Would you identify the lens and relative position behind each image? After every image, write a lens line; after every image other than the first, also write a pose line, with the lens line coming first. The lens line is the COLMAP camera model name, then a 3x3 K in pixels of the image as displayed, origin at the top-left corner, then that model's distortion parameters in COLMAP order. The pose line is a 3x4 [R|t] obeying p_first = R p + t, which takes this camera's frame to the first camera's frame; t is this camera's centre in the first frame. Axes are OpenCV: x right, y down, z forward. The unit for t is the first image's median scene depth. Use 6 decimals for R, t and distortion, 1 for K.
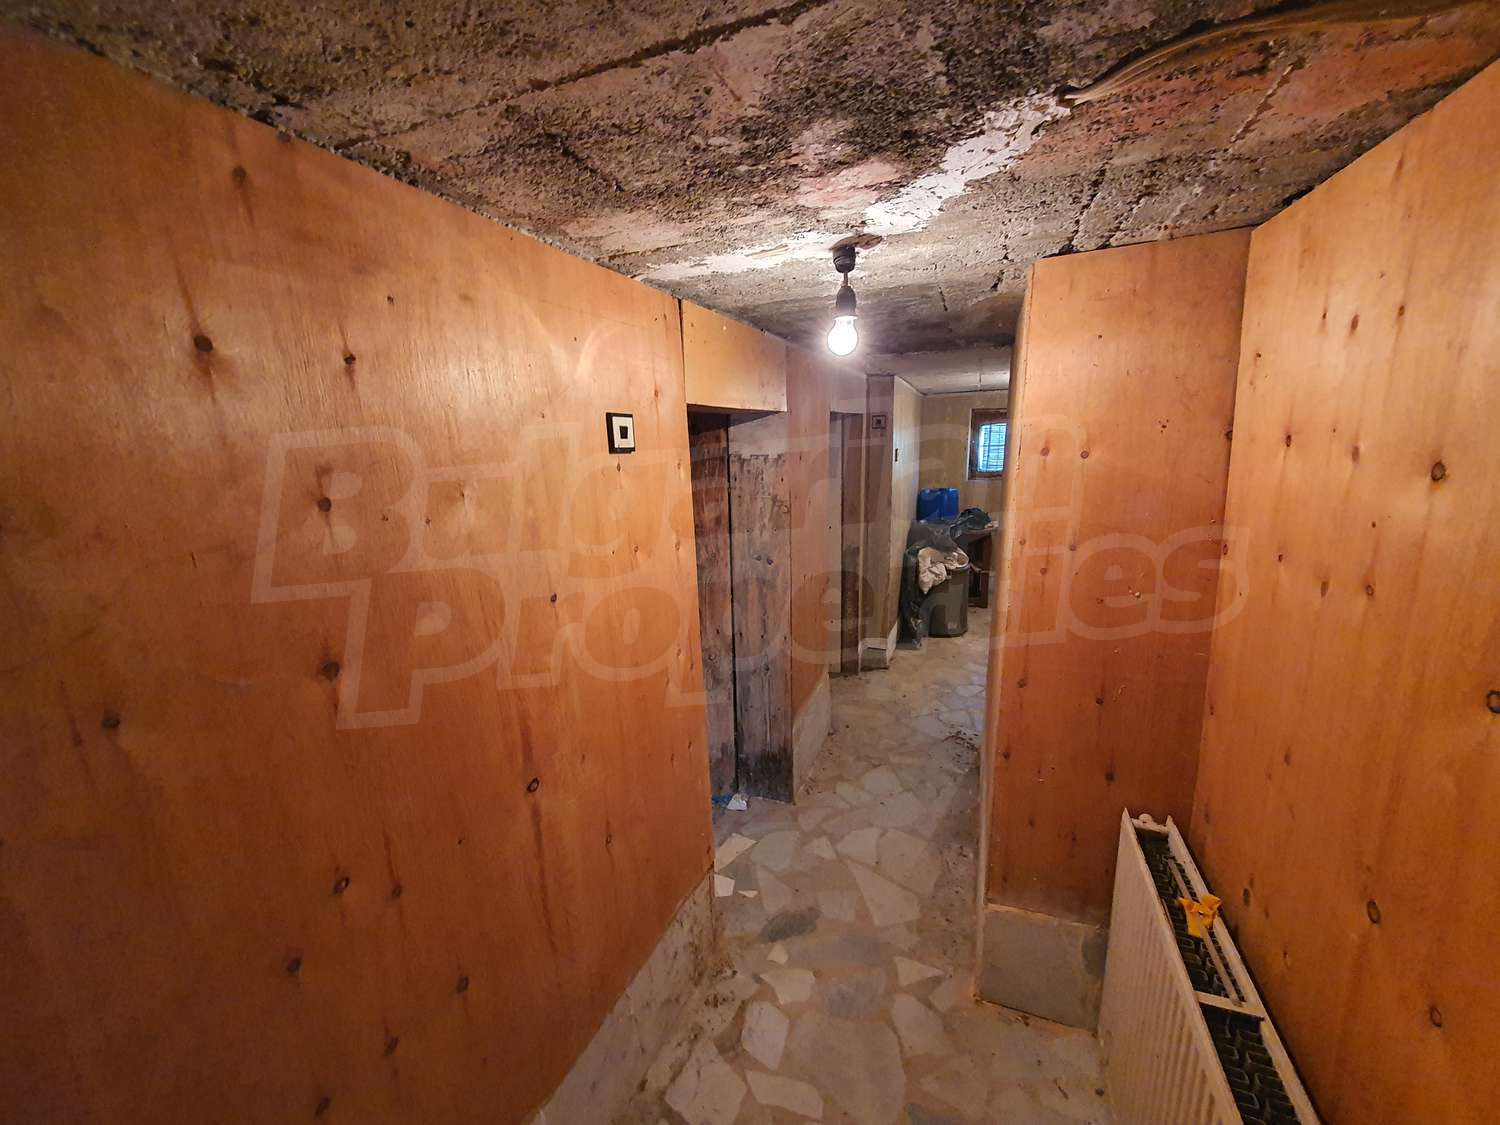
lens RADIAL K [[596.4, 0, 752.7], [0, 596.4, 563.7], [0, 0, 1]] dist [-0.002791, 0.000028]
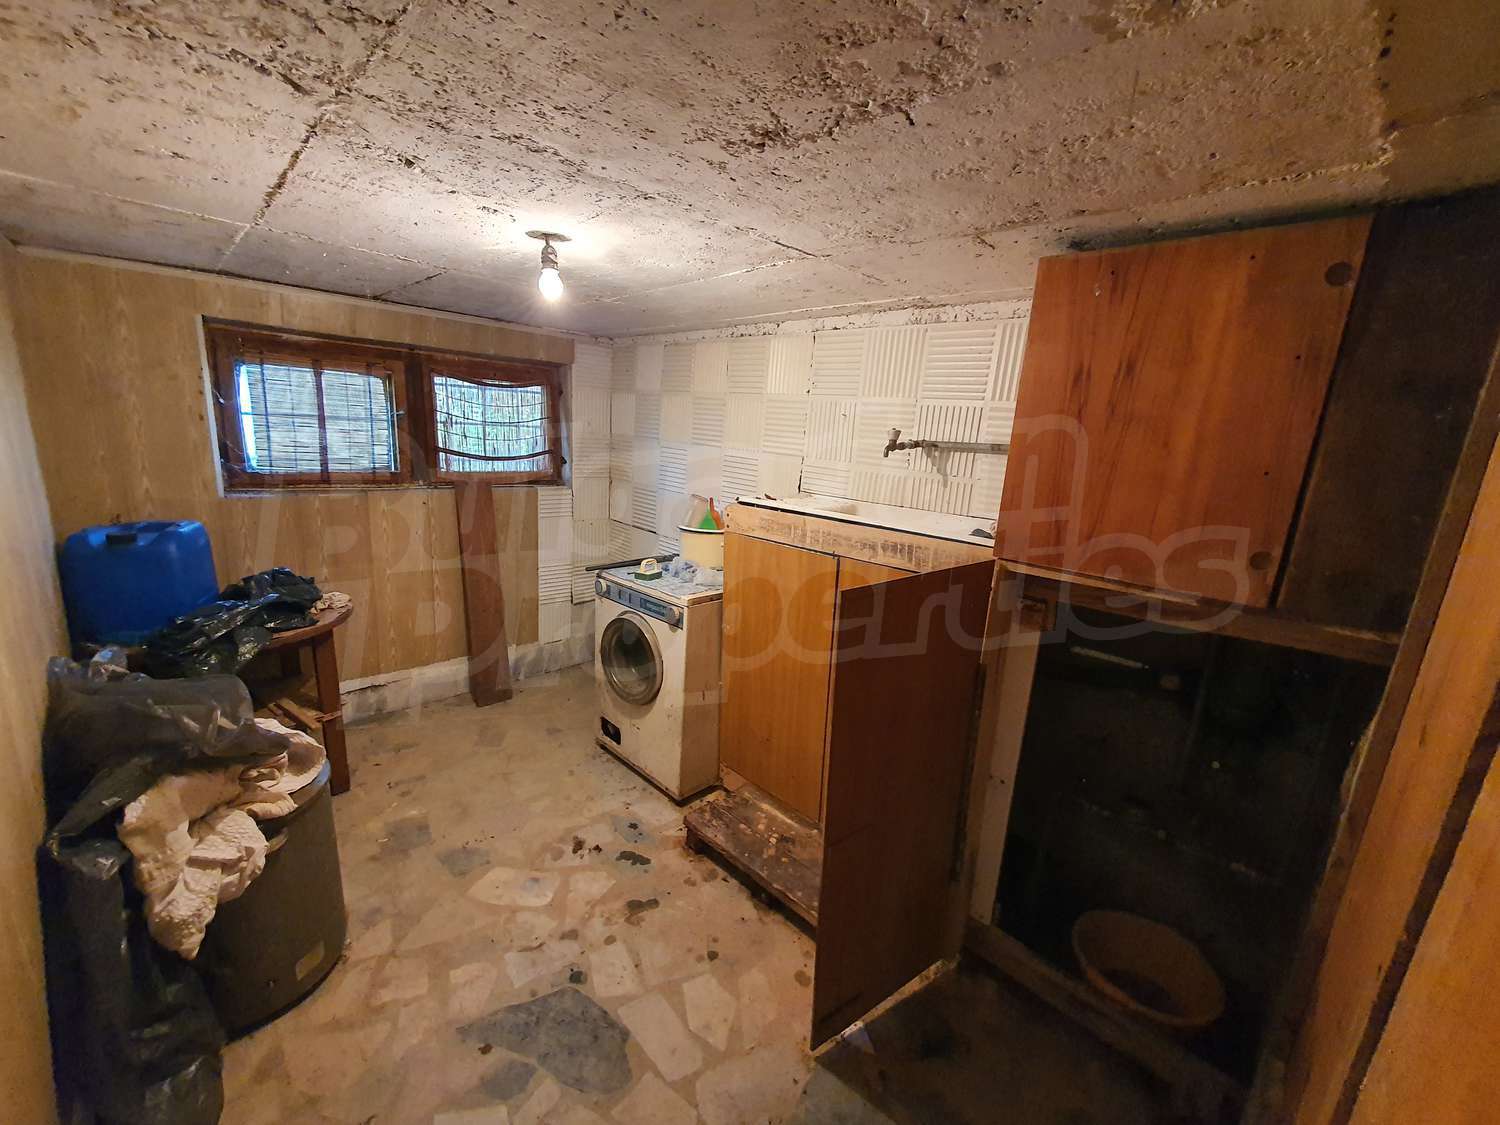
lens RADIAL K [[596.4, 0, 750.5], [0, 596.4, 559.3], [0, 0, 1]] dist [-0.002791, 0.000028]
pose [[0.420061, -0.147566, 0.895418, 0.177983], [0.112936, 0.987521, 0.109764, -0.127827], [-0.900441, 0.055017, 0.431485, 0.636123]]
